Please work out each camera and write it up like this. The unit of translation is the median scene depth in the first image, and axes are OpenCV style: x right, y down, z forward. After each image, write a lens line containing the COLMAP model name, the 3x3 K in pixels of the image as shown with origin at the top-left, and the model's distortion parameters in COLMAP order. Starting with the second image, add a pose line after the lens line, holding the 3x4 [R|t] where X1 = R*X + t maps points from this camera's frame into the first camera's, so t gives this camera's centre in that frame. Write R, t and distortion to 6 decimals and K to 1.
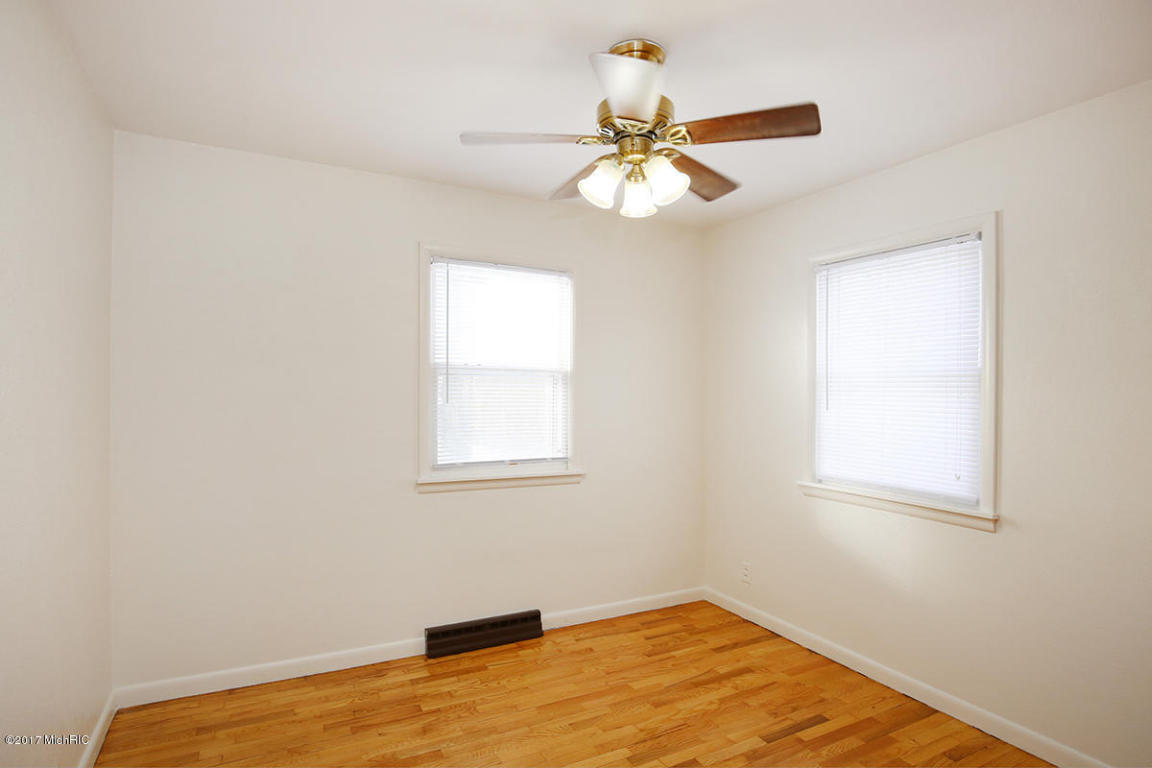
lens RADIAL K [[611.5, 0, 573.9], [0, 611.5, 389.2], [0, 0, 1]] dist [-0.002432, -0.000406]
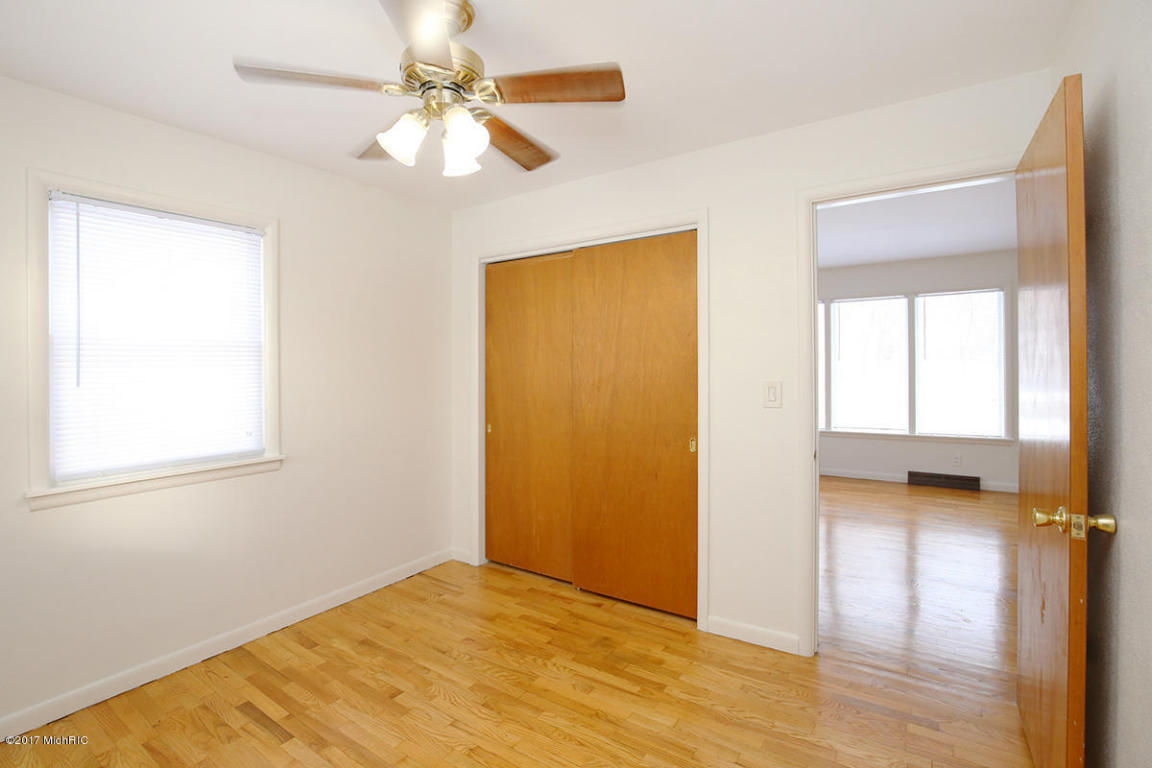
lens RADIAL K [[547.5, 0, 575.2], [0, 547.5, 355.5], [0, 0, 1]] dist [-0.004998, -0.000301]
pose [[-0.478225, -0.001562, 0.878236, -0.516278], [-0.002606, 0.999997, 0.000359, -0.006141], [-0.878233, -0.002117, -0.478228, 0.847651]]
